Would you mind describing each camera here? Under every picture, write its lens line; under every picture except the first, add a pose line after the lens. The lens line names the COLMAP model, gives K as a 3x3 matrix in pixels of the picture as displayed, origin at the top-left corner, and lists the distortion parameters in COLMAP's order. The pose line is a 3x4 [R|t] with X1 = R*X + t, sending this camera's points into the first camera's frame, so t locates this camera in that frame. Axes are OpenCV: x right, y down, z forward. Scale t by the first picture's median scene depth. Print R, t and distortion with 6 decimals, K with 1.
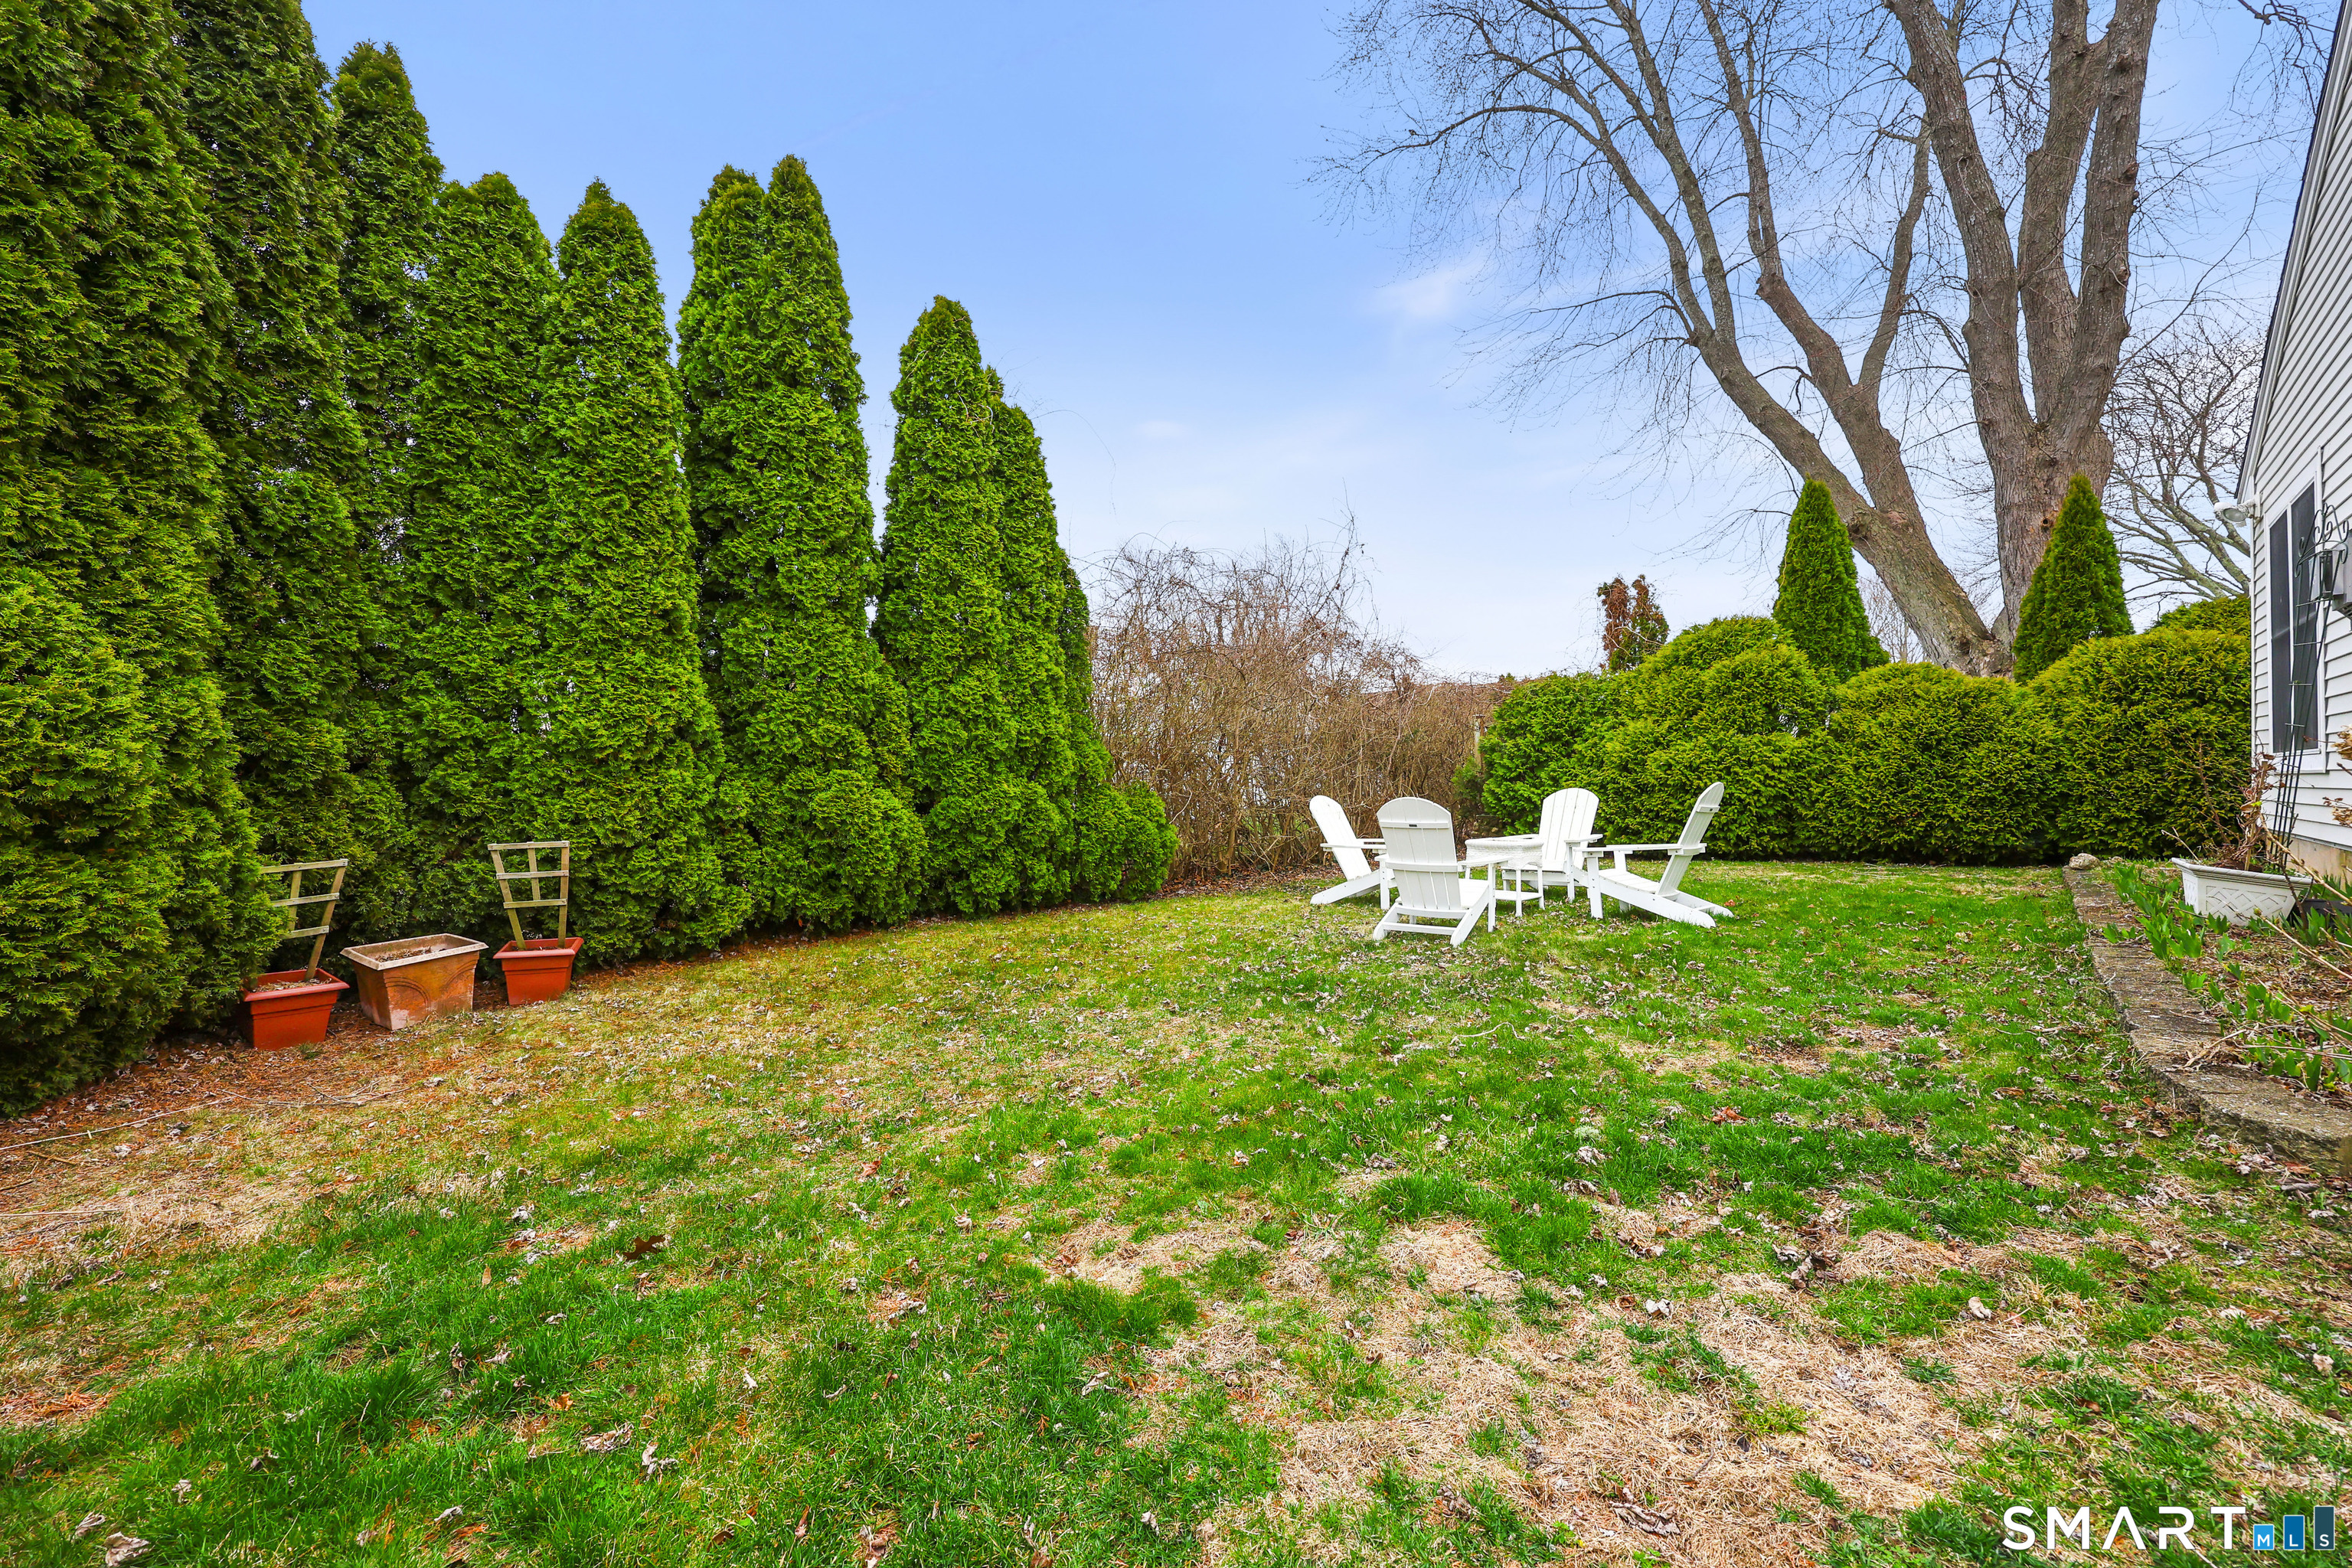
lens RADIAL K [[956.6, 0, 1199.7], [0, 956.6, 781.7], [0, 0, 1]] dist [-0.000243, 0.000747]
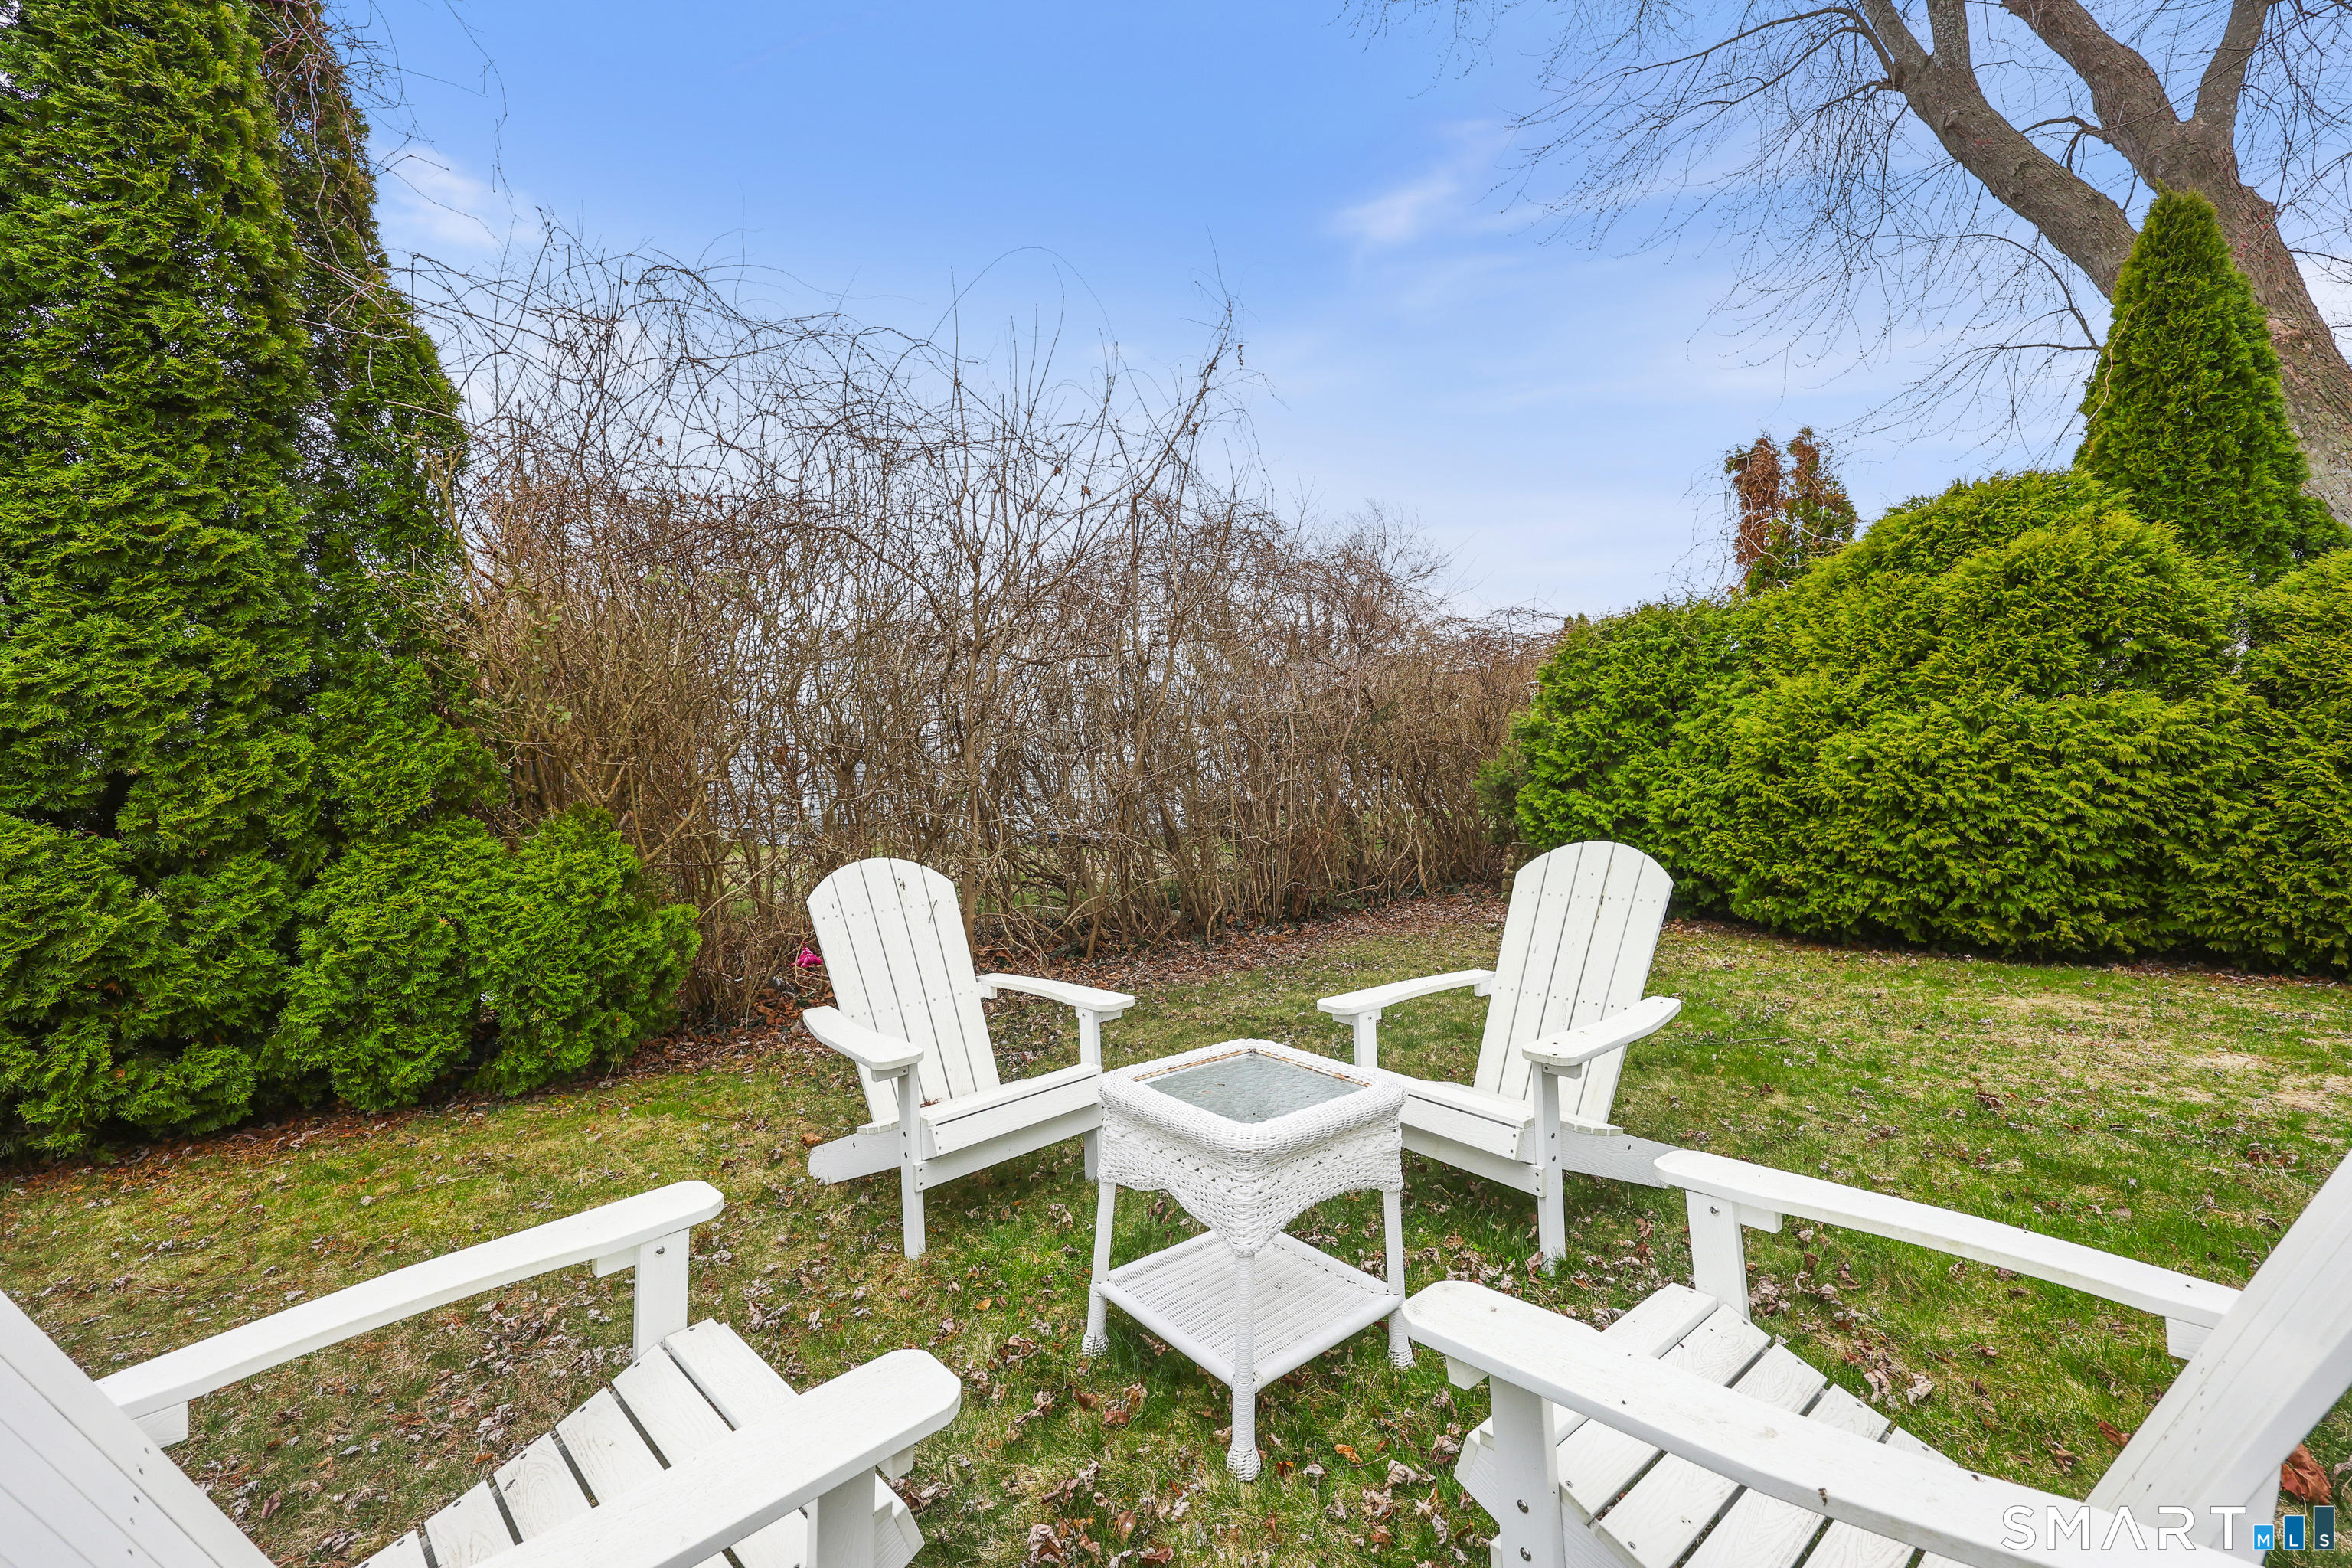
lens RADIAL K [[956.6, 0, 1191.7], [0, 956.6, 776.7], [0, 0, 1]] dist [-0.000243, 0.000747]
pose [[0.990860, -0.002870, -0.134862, 0.199683], [0.003571, 0.999981, 0.004957, -0.012184], [0.134845, -0.005394, 0.990852, 0.437182]]
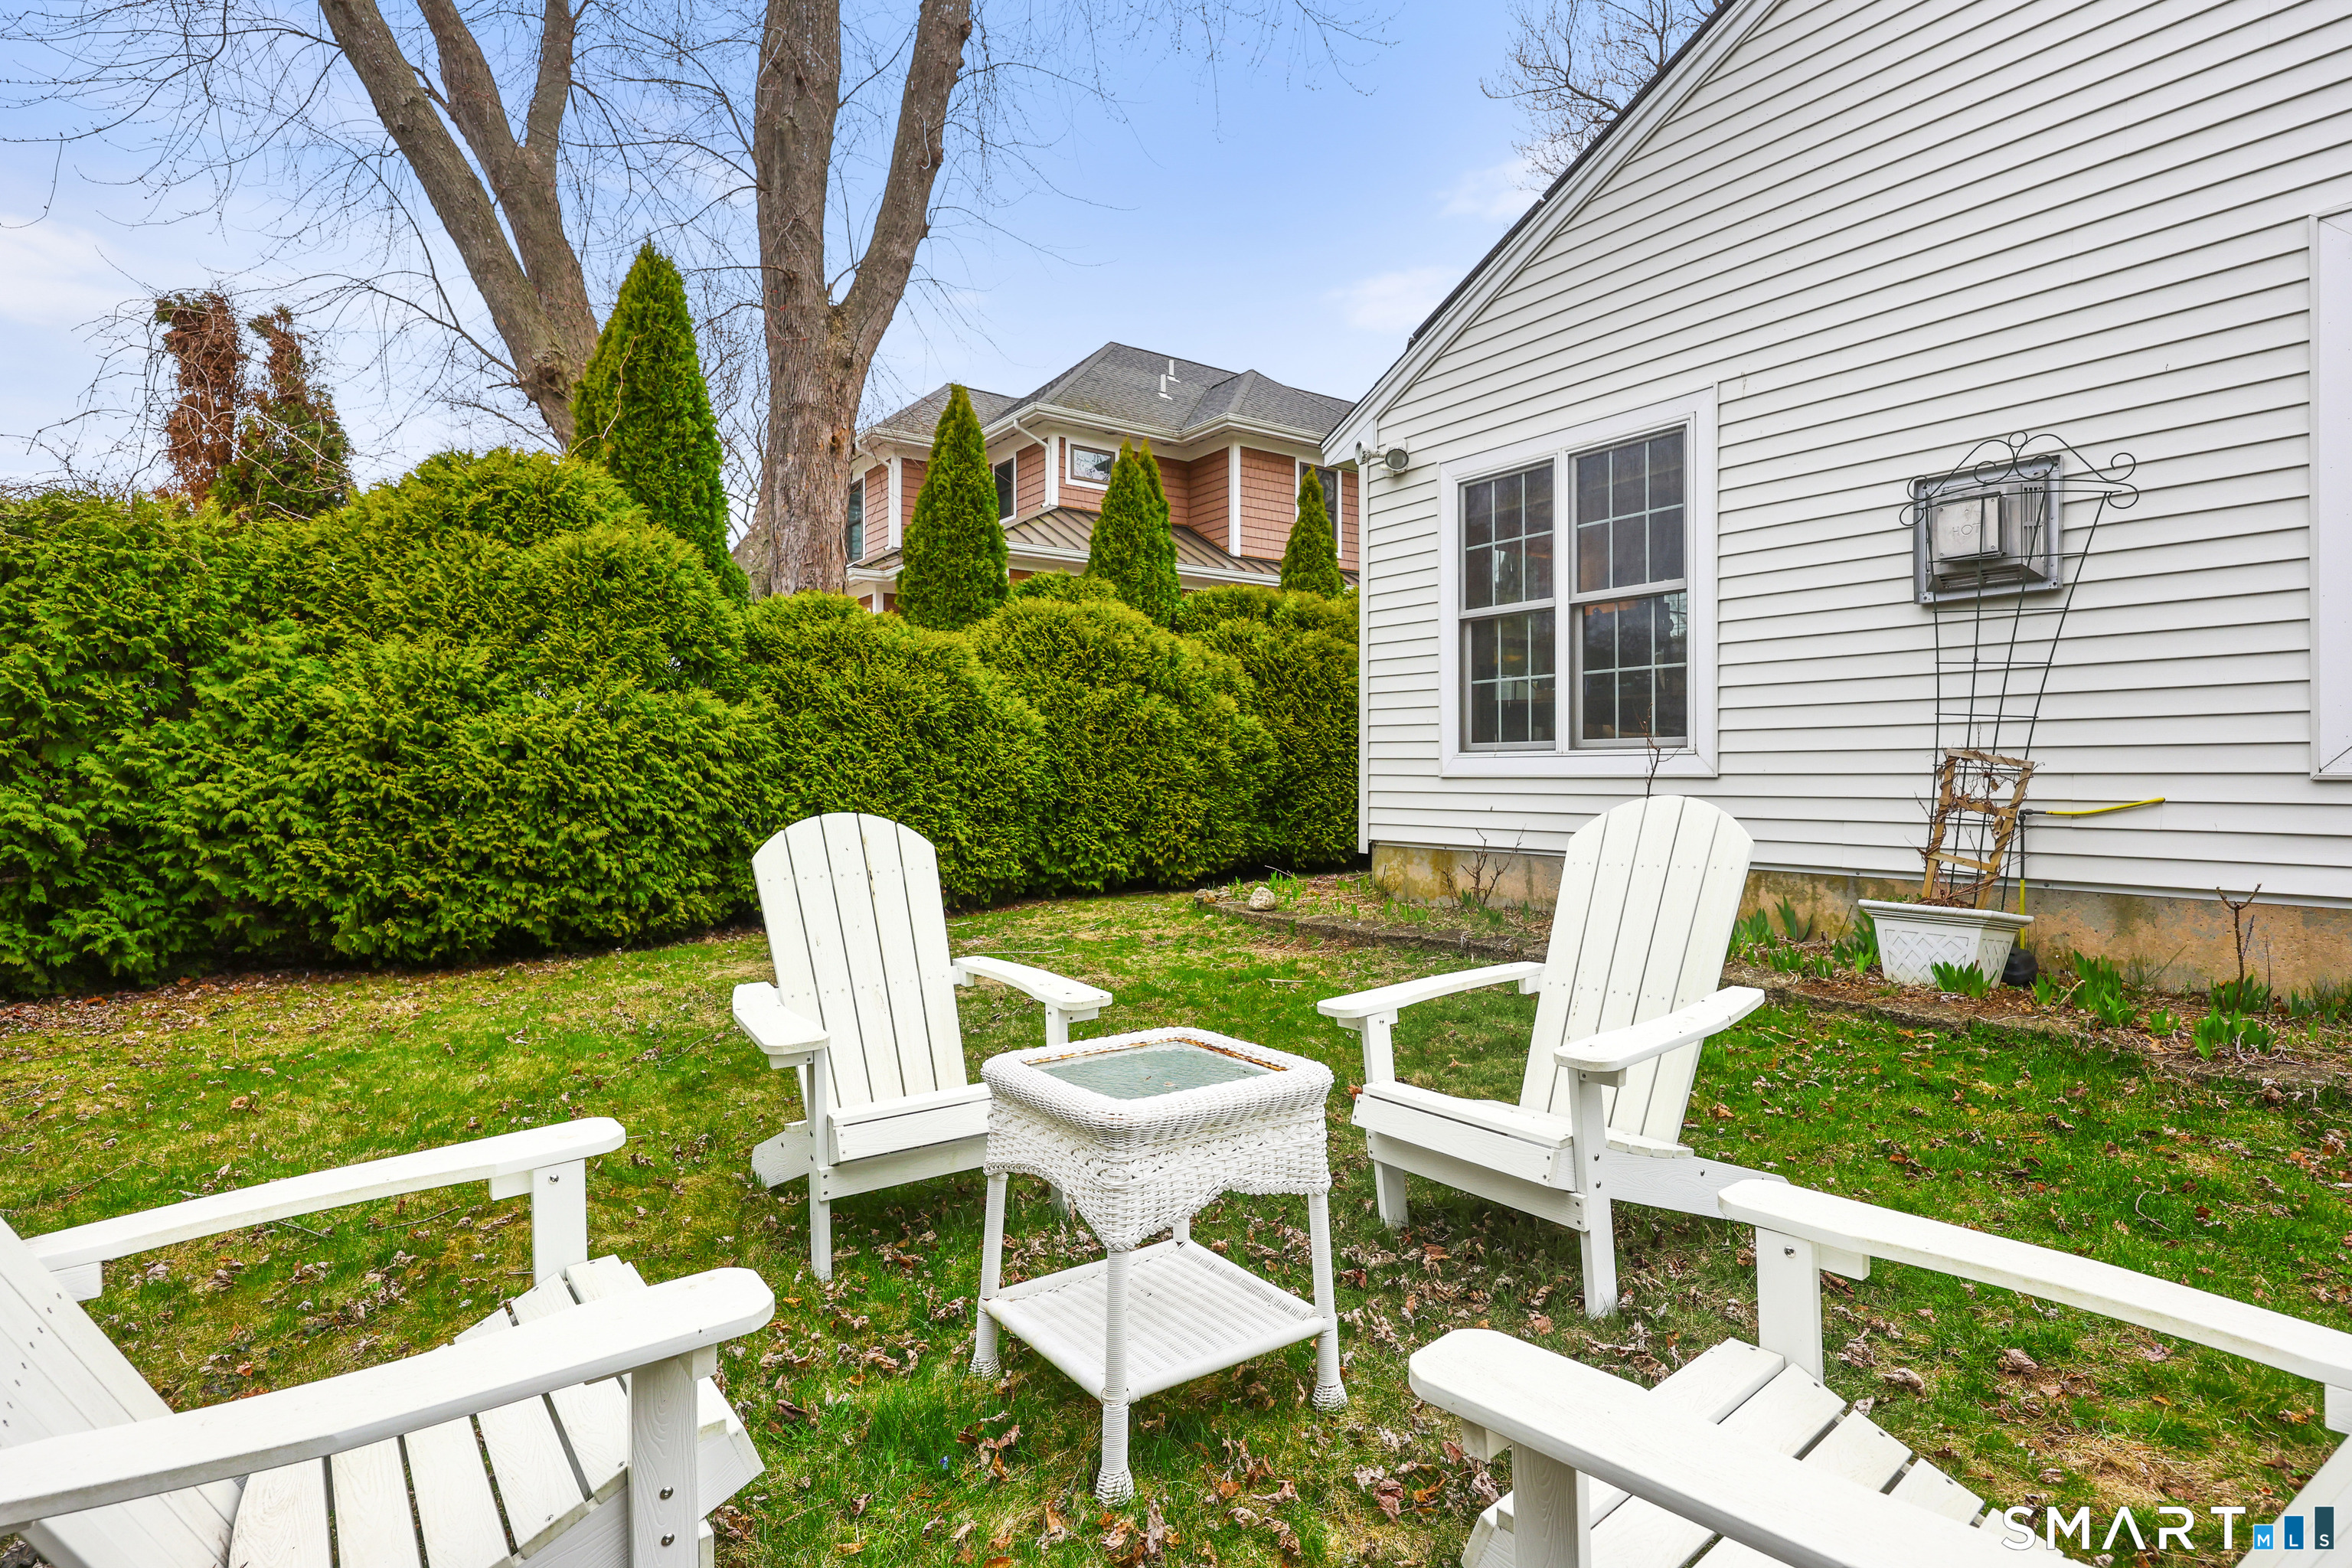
lens RADIAL K [[1196.0, 0, 1178.7], [0, 1196.0, 778.5], [0, 0, 1]] dist [0.002200, -0.000118]
pose [[0.224015, 0.002643, 0.974582, 0.025865], [-0.003395, 0.999992, -0.001932, -0.002900], [-0.974580, -0.002875, 0.224022, 0.554137]]
